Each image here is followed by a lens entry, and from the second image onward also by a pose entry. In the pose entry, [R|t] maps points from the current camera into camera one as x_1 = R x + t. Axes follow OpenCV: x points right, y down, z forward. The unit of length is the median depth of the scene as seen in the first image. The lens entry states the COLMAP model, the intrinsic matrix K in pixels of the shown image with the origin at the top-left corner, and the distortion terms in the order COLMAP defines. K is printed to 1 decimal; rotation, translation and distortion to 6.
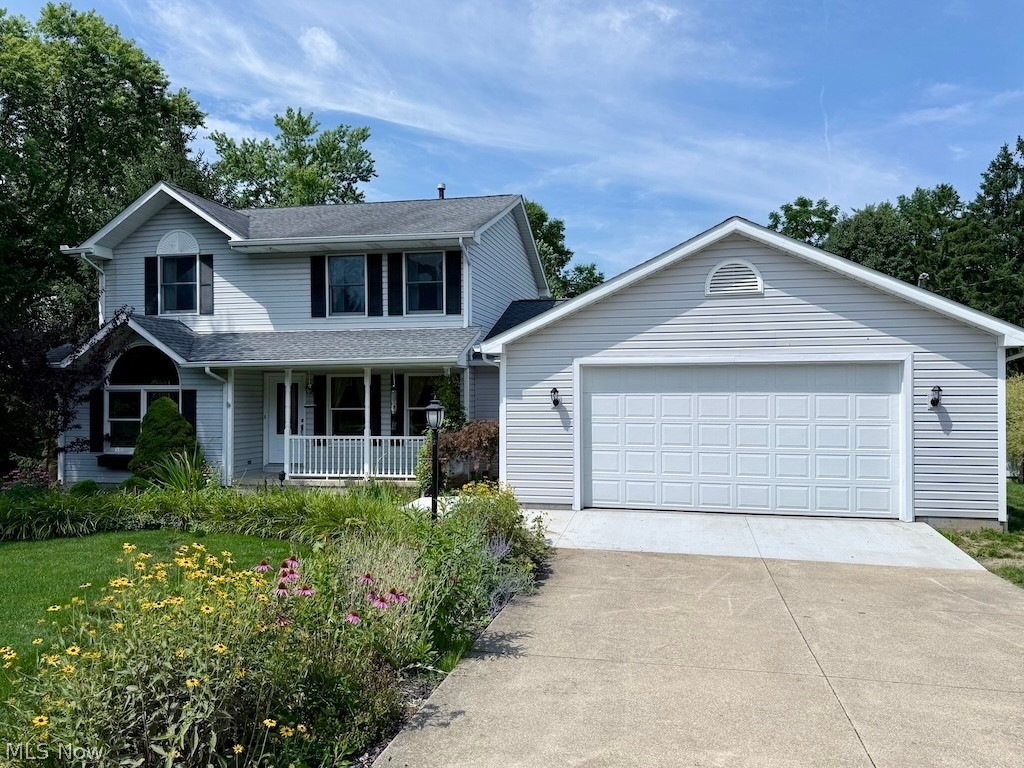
lens RADIAL K [[777.0, 0, 512.0], [0, 777.0, 384.0], [0, 0, 1]] dist [0.115107, -0.191228]
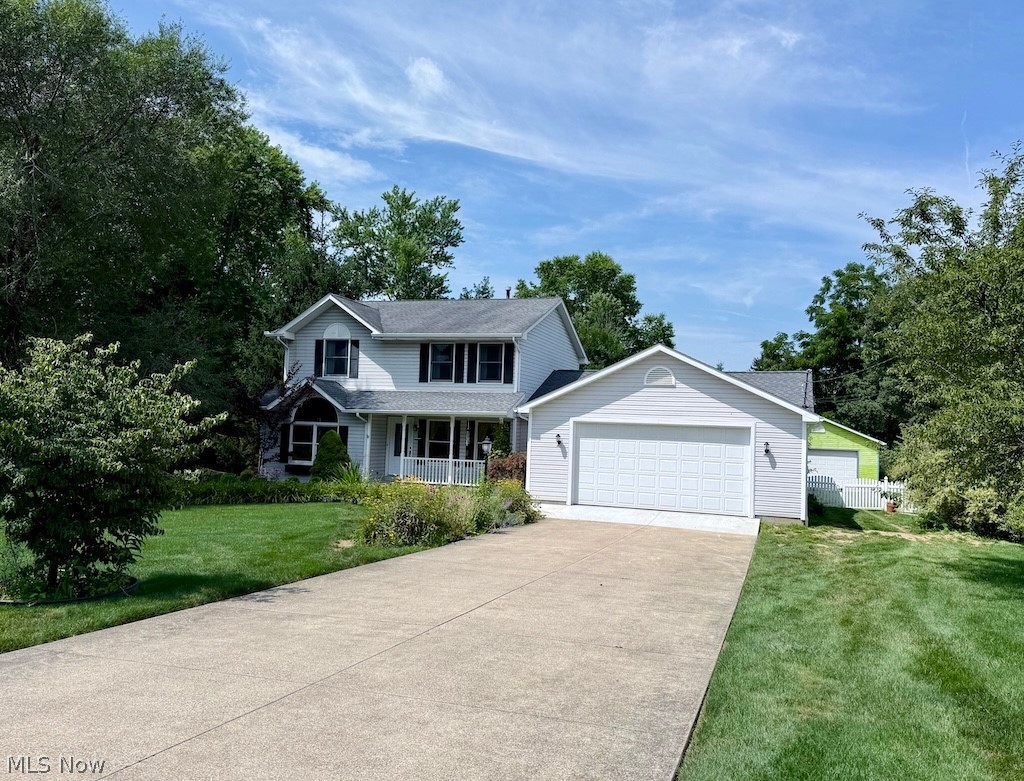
lens RADIAL K [[800.5, 0, 512.0], [0, 800.5, 390.5], [0, 0, 1]] dist [0.093843, -0.001462]
pose [[0.994041, 0.033079, -0.103868, 0.097965], [-0.037060, 0.998641, -0.036638, -0.016924], [0.102515, 0.040269, 0.993916, -0.583875]]
